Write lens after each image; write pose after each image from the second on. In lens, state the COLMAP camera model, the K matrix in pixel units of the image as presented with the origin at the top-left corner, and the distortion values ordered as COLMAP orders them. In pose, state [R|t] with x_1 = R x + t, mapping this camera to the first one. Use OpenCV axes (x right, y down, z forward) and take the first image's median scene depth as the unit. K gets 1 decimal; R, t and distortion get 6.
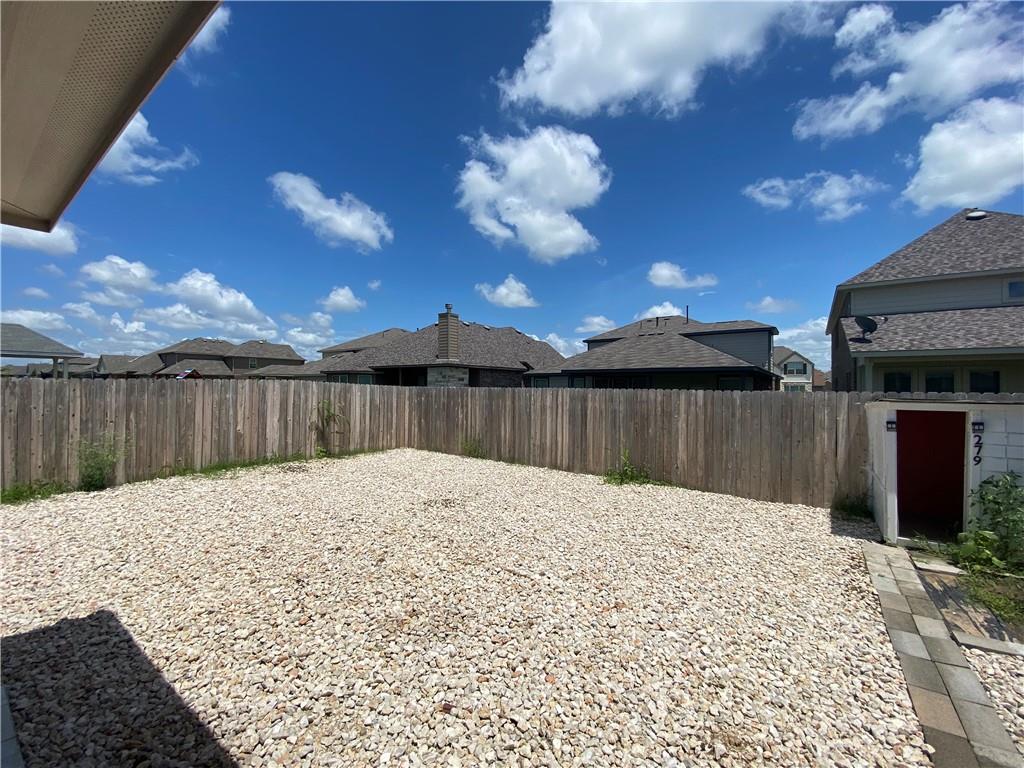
lens RADIAL K [[424.4, 0, 512.0], [0, 424.4, 384.0], [0, 0, 1]] dist [0.023380, -0.024809]
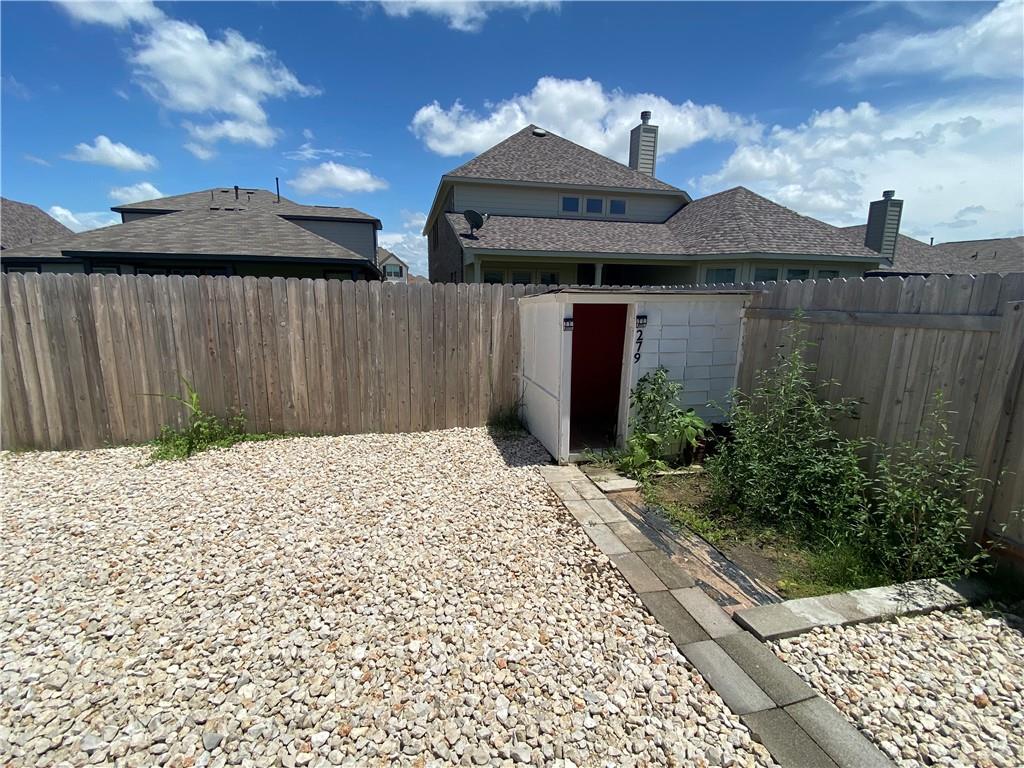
lens RADIAL K [[461.2, 0, 512.0], [0, 461.2, 384.0], [0, 0, 1]] dist [0.061681, -0.069261]
pose [[0.669444, -0.140876, 0.729383, 0.119745], [-0.012361, 0.979605, 0.200550, 0.025574], [-0.742760, -0.143273, 0.654049, 0.347399]]
